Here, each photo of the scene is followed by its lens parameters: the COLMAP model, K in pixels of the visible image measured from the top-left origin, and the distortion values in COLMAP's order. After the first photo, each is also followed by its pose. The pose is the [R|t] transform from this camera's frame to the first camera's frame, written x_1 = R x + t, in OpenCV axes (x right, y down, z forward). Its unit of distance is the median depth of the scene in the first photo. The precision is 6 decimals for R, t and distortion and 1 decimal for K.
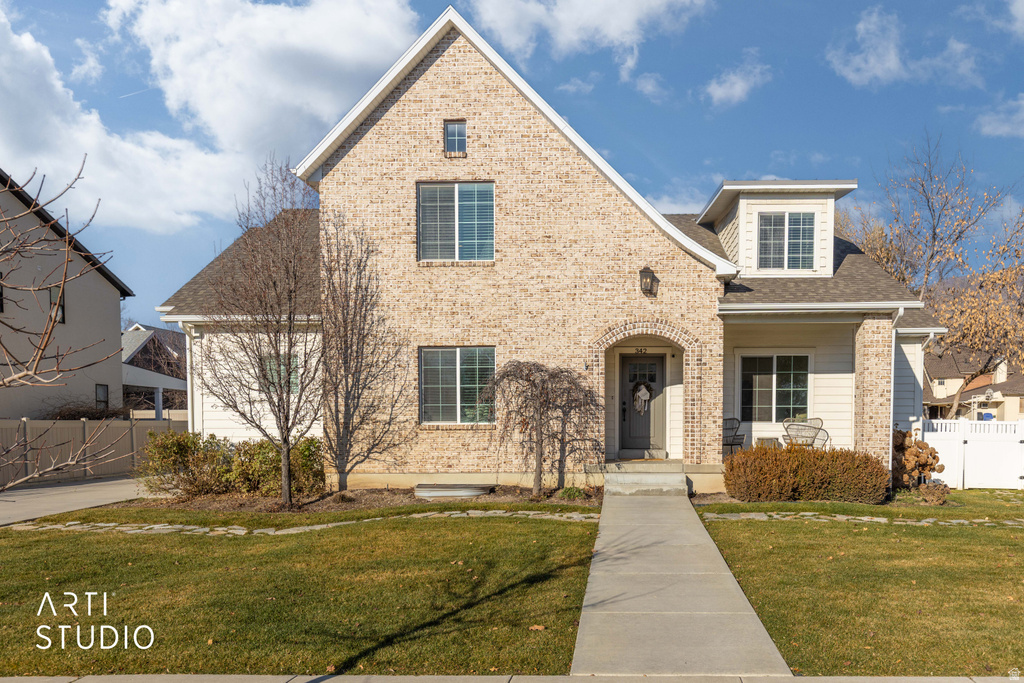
lens RADIAL K [[1210.0, 0, 540.5], [0, 1210.0, 500.4], [0, 0, 1]] dist [-0.007836, -0.006389]
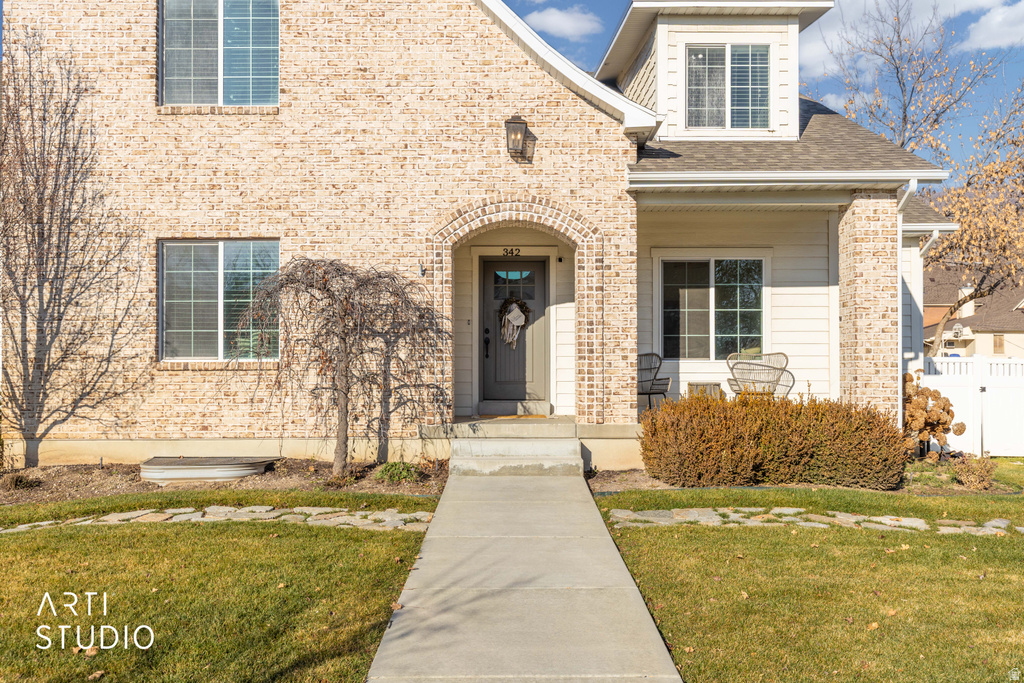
lens RADIAL K [[895.6, 0, 511.0], [0, 895.6, 355.2], [0, 0, 1]] dist [0.000585, 0.002266]
pose [[0.999360, 0.000687, 0.035751, 0.067606], [0.002478, 0.996082, -0.088396, -0.024760], [-0.035672, 0.088428, 0.995444, 0.534694]]
